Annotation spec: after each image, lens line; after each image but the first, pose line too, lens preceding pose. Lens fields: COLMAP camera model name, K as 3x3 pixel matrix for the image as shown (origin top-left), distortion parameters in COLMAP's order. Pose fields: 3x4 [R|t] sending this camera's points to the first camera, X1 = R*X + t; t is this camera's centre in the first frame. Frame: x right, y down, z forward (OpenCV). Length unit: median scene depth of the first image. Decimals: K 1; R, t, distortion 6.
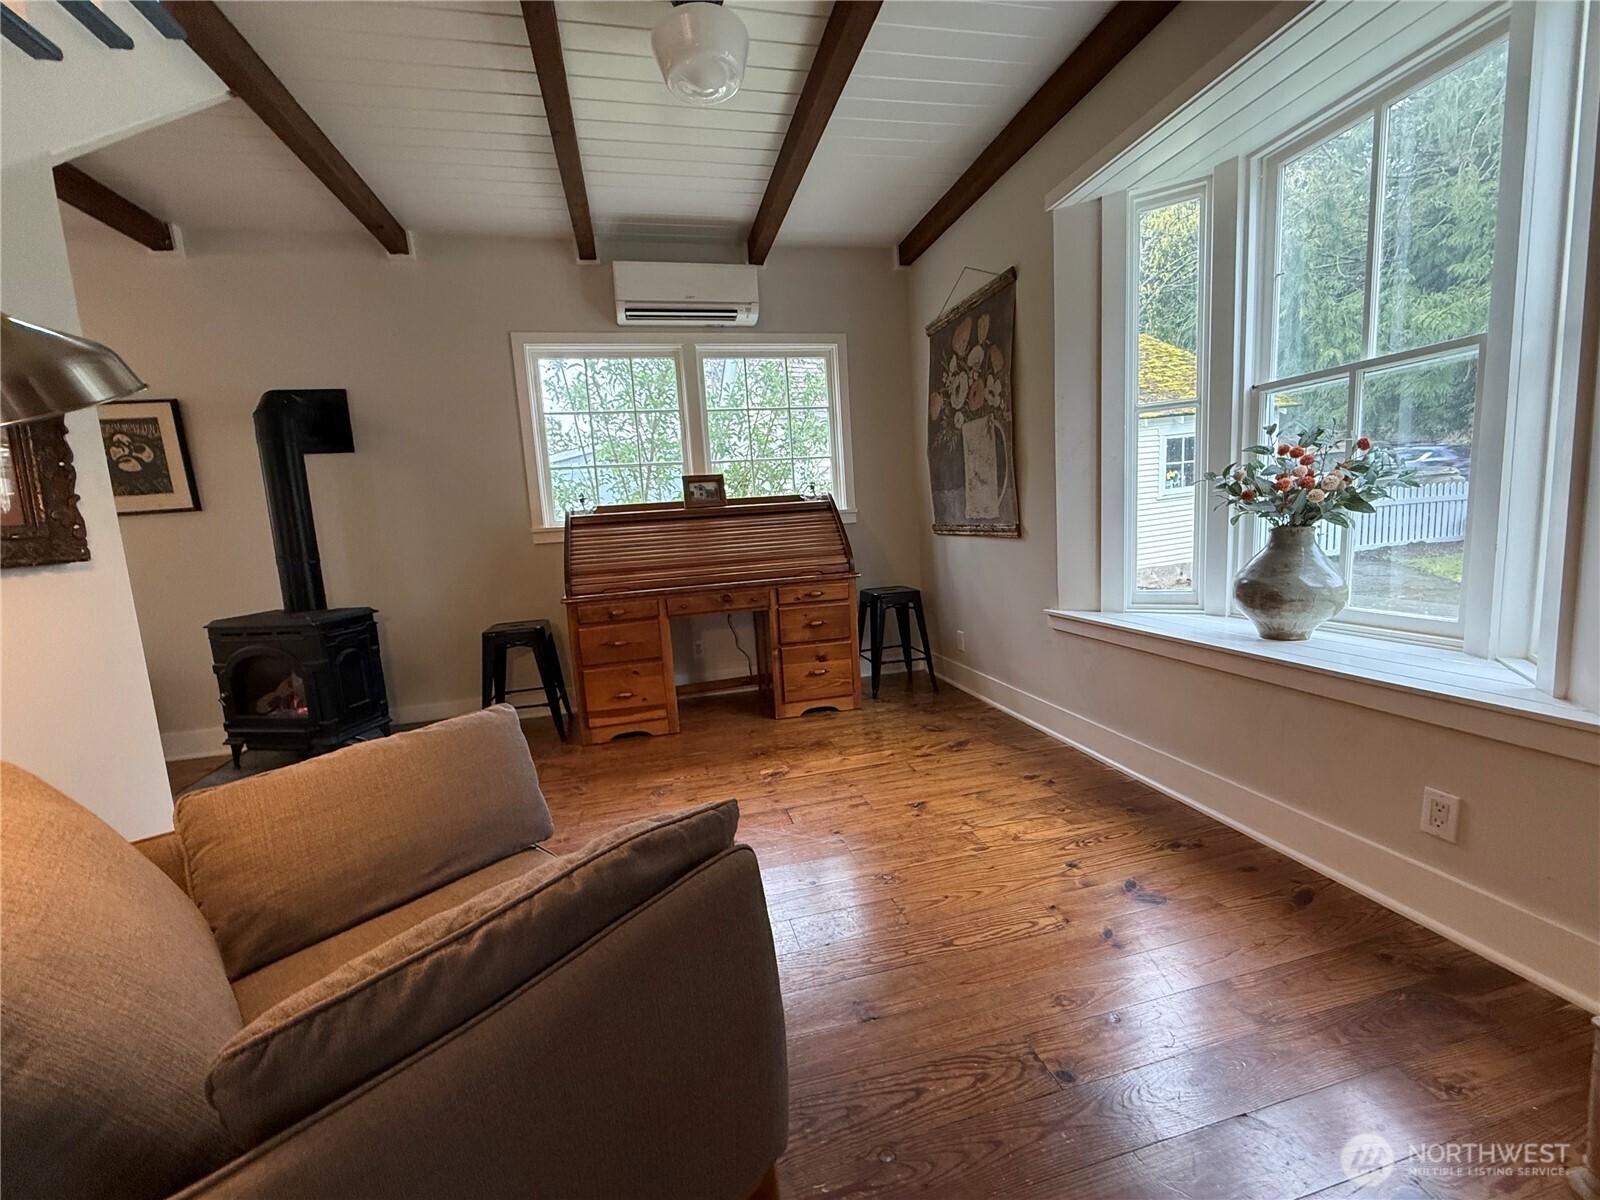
lens RADIAL K [[637.2, 0, 791.7], [0, 637.2, 598.1], [0, 0, 1]] dist [-0.000658, 0.000121]
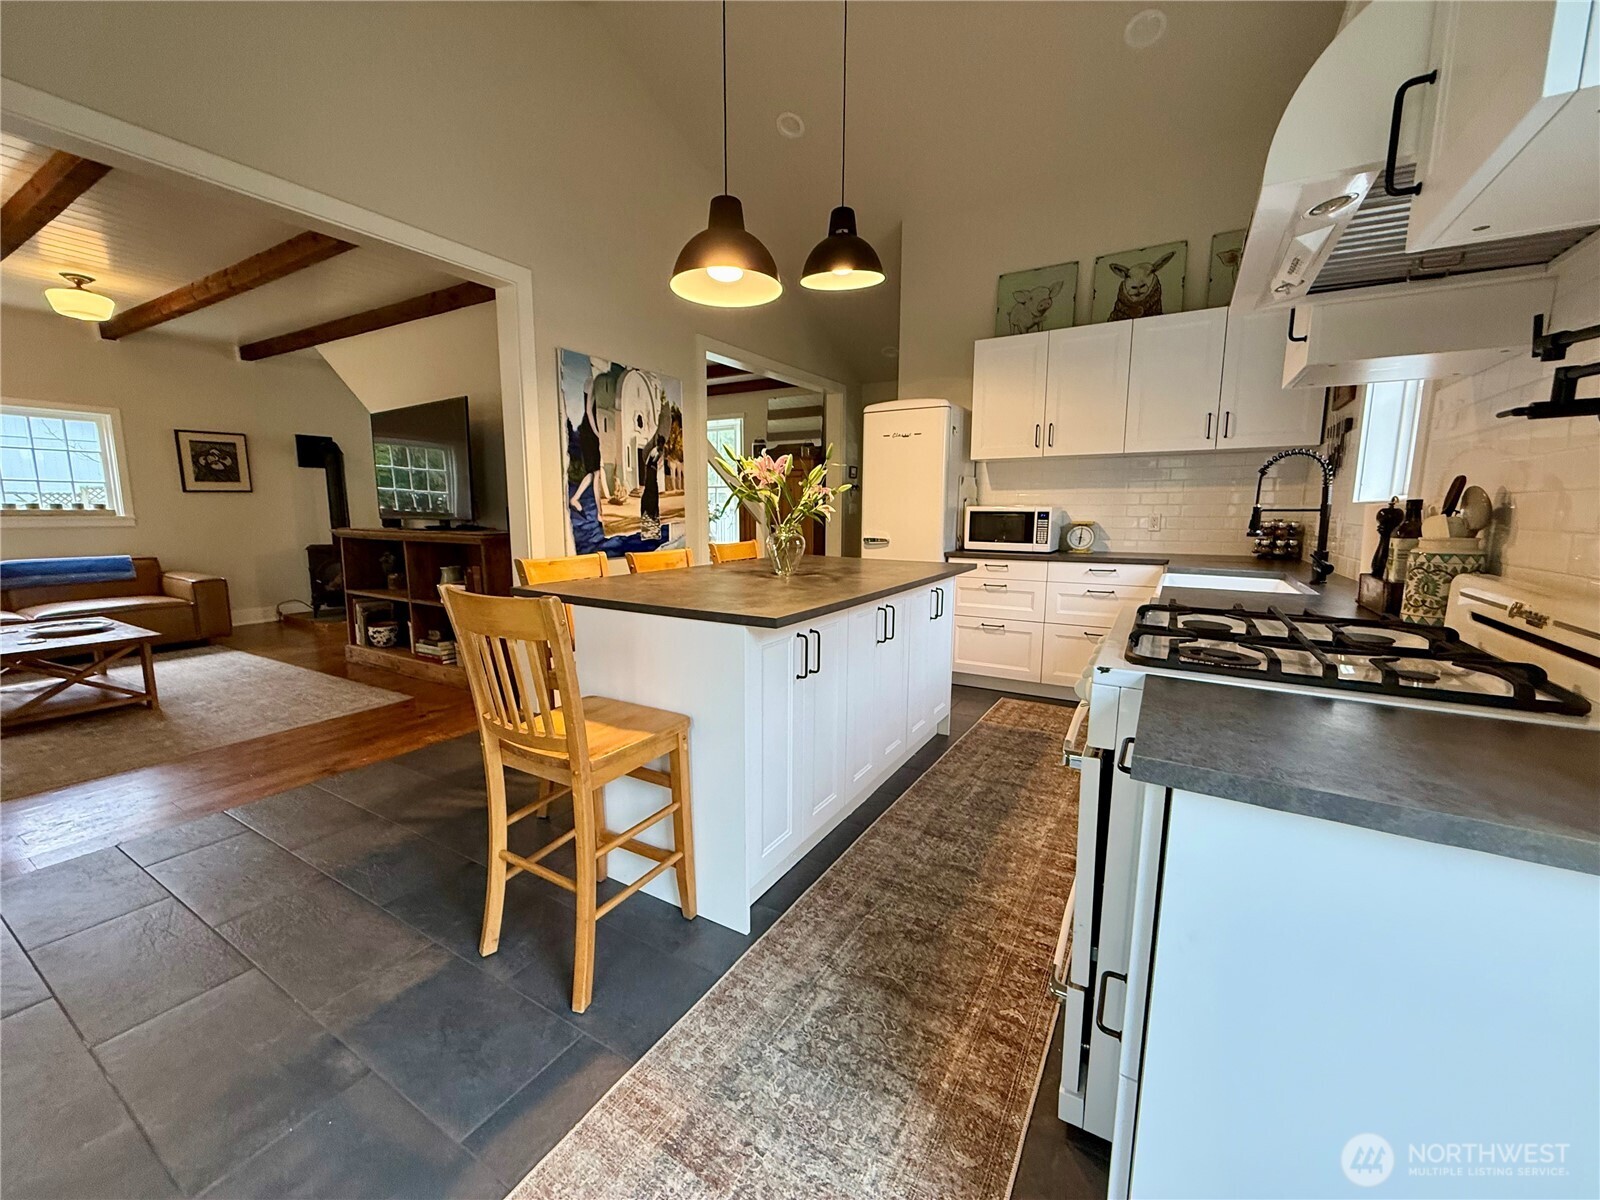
lens RADIAL K [[637.2, 0, 792.8], [0, 637.2, 597.9], [0, 0, 1]] dist [-0.000658, 0.000121]
pose [[0.695232, -0.039902, 0.717677, -1.201570], [0.046732, 0.998855, 0.010264, 0.239645], [-0.717265, 0.026403, 0.696300, -1.507784]]
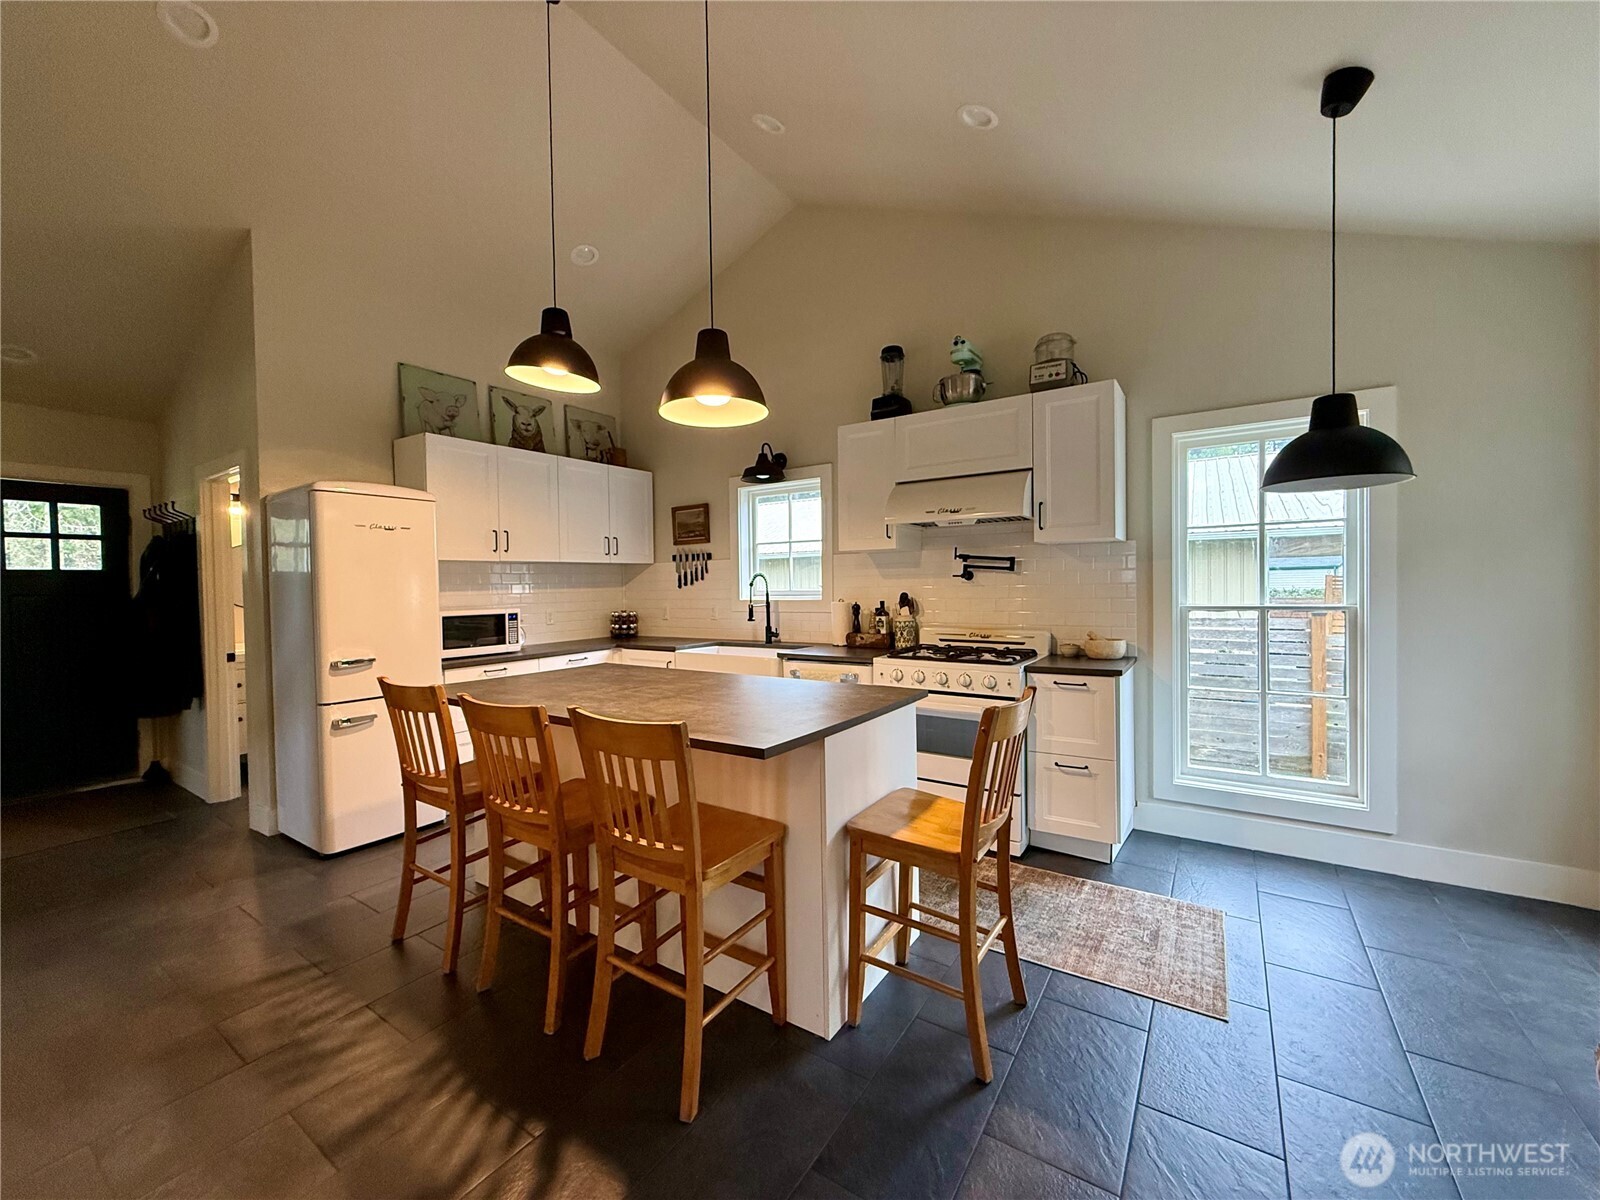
lens RADIAL K [[637.2, 0, 793.4], [0, 637.2, 597.1], [0, 0, 1]] dist [-0.000658, 0.000121]
pose [[-0.678824, 0.055320, 0.732214, -1.308868], [0.147908, 0.987021, 0.062552, 0.080171], [-0.719250, 0.150762, -0.678196, -0.542944]]
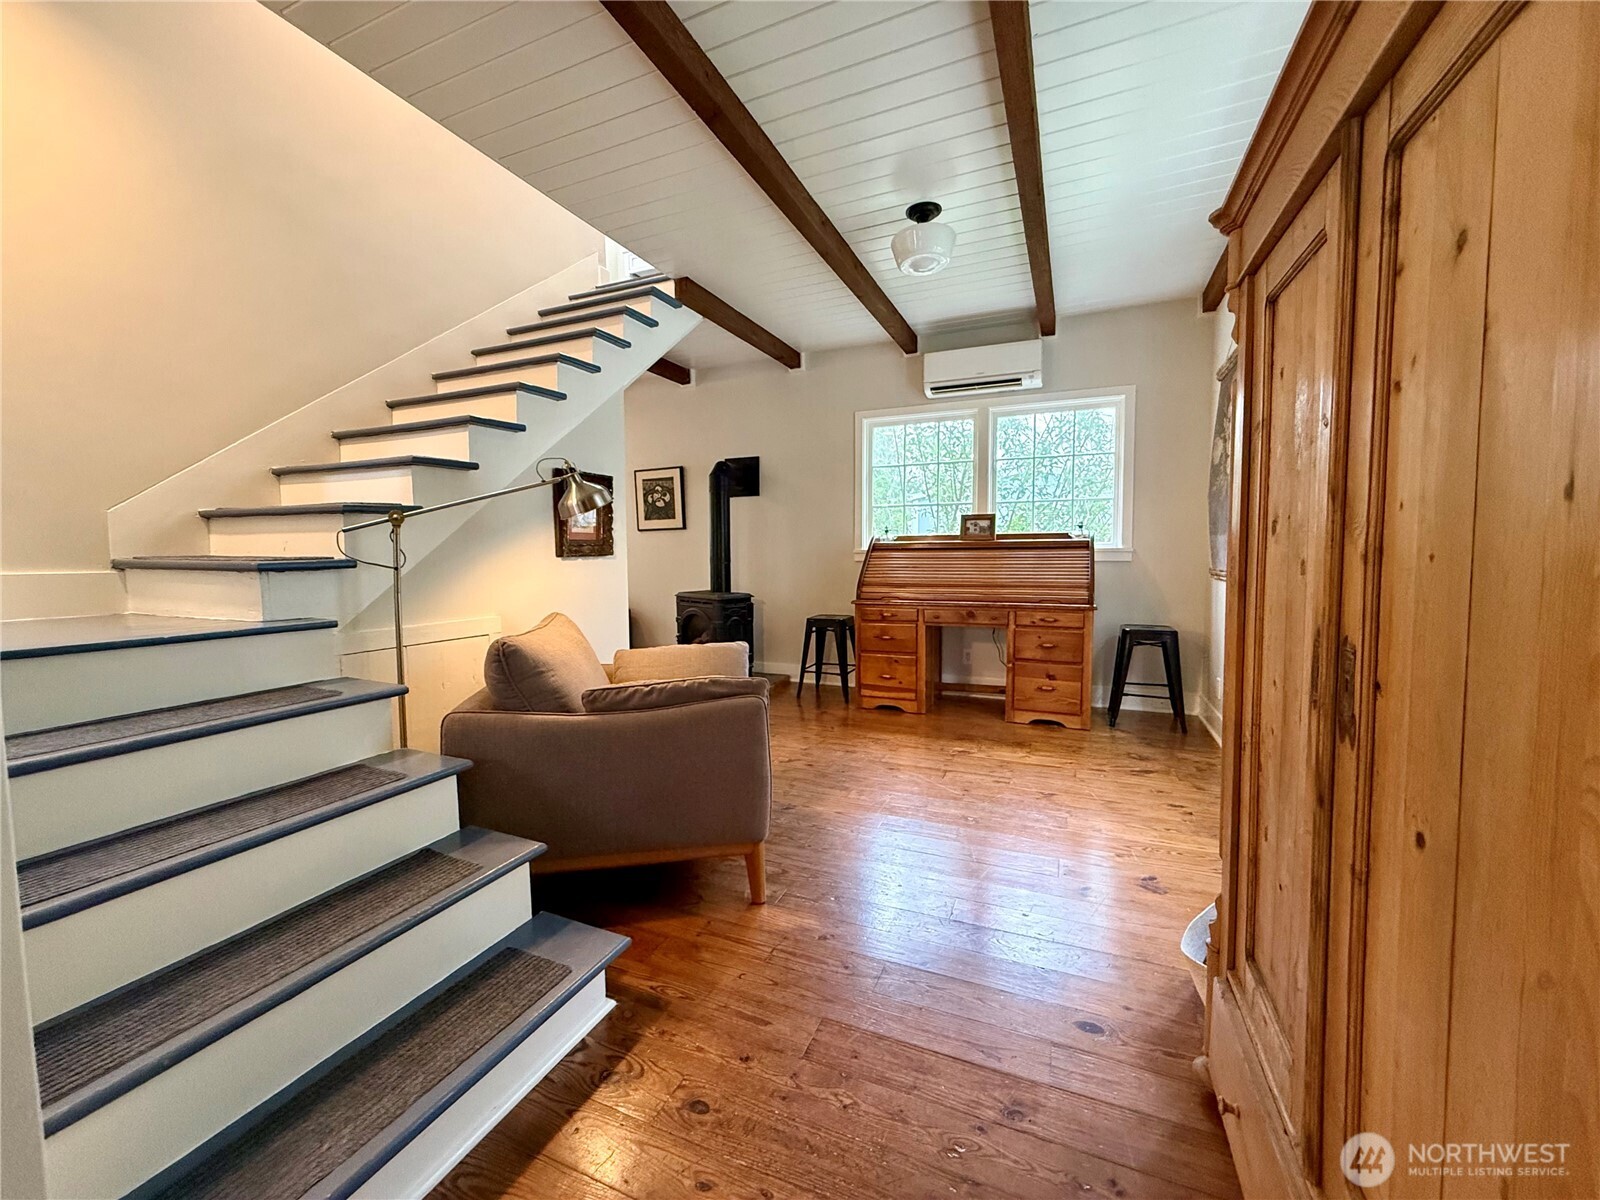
lens RADIAL K [[637.2, 0, 790.1], [0, 637.2, 596.2], [0, 0, 1]] dist [-0.000658, 0.000121]
pose [[0.795027, 0.098828, -0.598469, 0.361724], [-0.119510, 0.992819, 0.005187, 0.001089], [0.594685, 0.067400, 0.801129, -0.212226]]
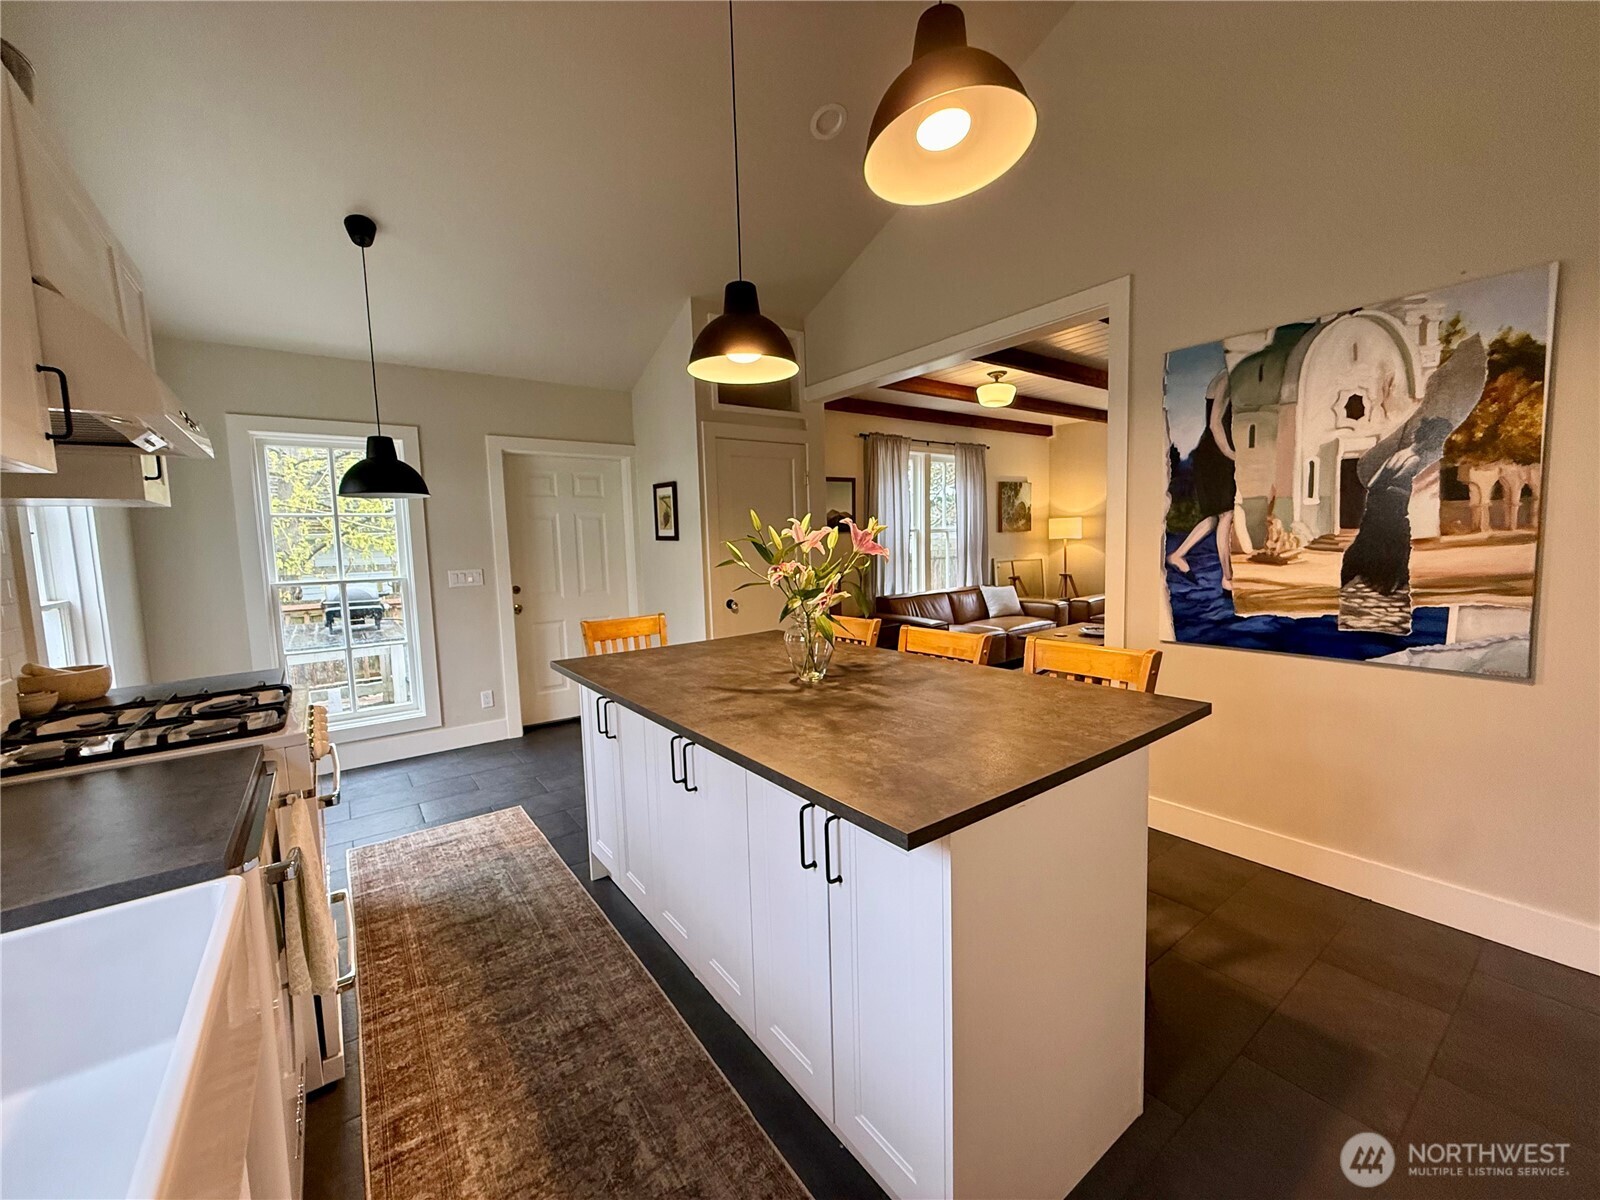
lens RADIAL K [[637.2, 0, 796.2], [0, 637.2, 598.2], [0, 0, 1]] dist [-0.000658, 0.000121]
pose [[0.395866, 0.131427, -0.908855, -0.066530], [-0.108635, 0.989458, 0.095765, 0.081385], [0.911860, 0.060823, 0.405971, -1.199396]]
